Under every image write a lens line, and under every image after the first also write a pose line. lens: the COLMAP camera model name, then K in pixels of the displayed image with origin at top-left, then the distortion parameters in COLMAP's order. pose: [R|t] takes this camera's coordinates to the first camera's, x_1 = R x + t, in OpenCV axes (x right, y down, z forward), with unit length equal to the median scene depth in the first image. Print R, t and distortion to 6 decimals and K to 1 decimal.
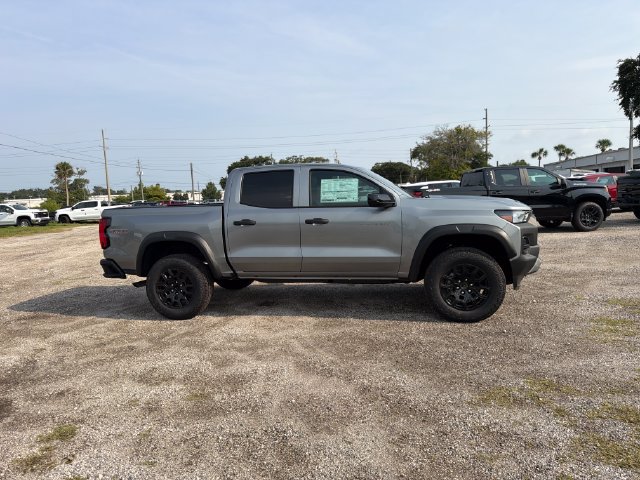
lens RADIAL K [[446.3, 0, 314.2], [0, 446.3, 244.5], [0, 0, 1]] dist [0.097666, -0.137428]
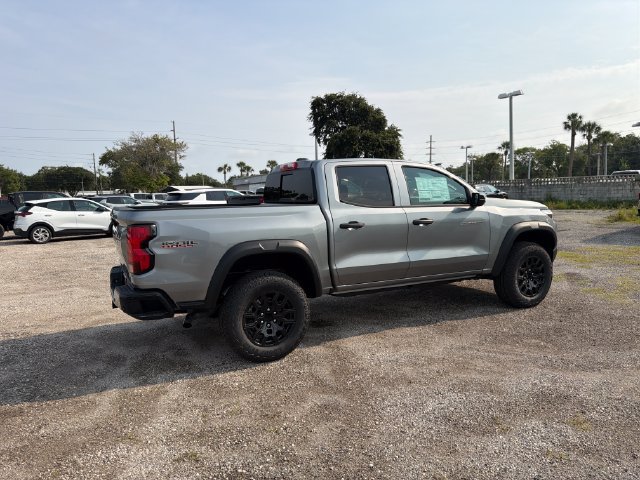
lens RADIAL K [[447.4, 0, 314.5], [0, 447.4, 238.2], [0, 0, 1]] dist [0.095684, -0.142173]
pose [[0.773445, -0.037727, 0.632740, -0.729501], [0.061019, 0.998023, -0.015082, -0.016345], [-0.630920, 0.050274, 0.774217, 0.401340]]
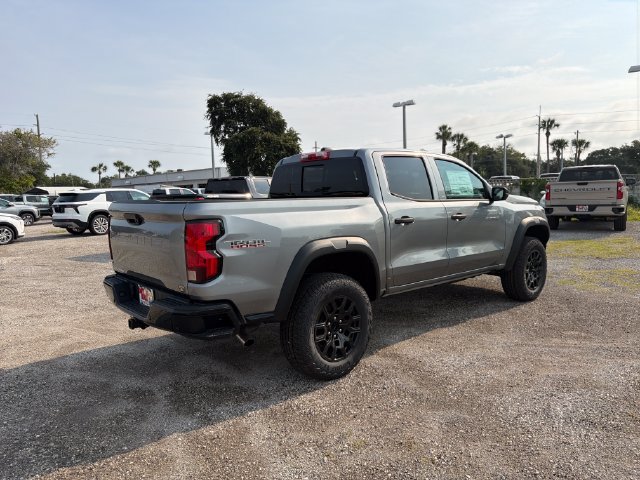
lens RADIAL K [[447.4, 0, 314.5], [0, 447.4, 238.2], [0, 0, 1]] dist [0.095684, -0.142173]
pose [[0.590338, -0.046876, 0.805794, -0.853408], [0.084867, 0.996383, -0.004211, -0.027698], [-0.802682, 0.070871, 0.592181, 0.669733]]
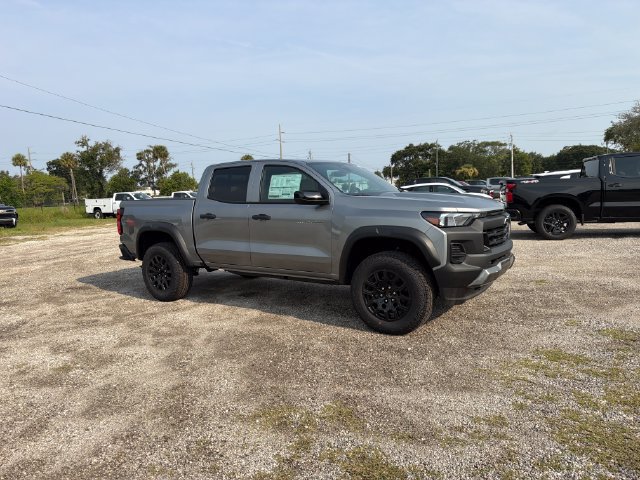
lens RADIAL K [[446.3, 0, 314.2], [0, 446.3, 244.5], [0, 0, 1]] dist [0.097666, -0.137428]
pose [[0.932046, 0.051665, -0.358636, 0.459613], [-0.042512, 0.998539, 0.033367, -0.027882], [0.359836, -0.015853, 0.932881, 0.098871]]
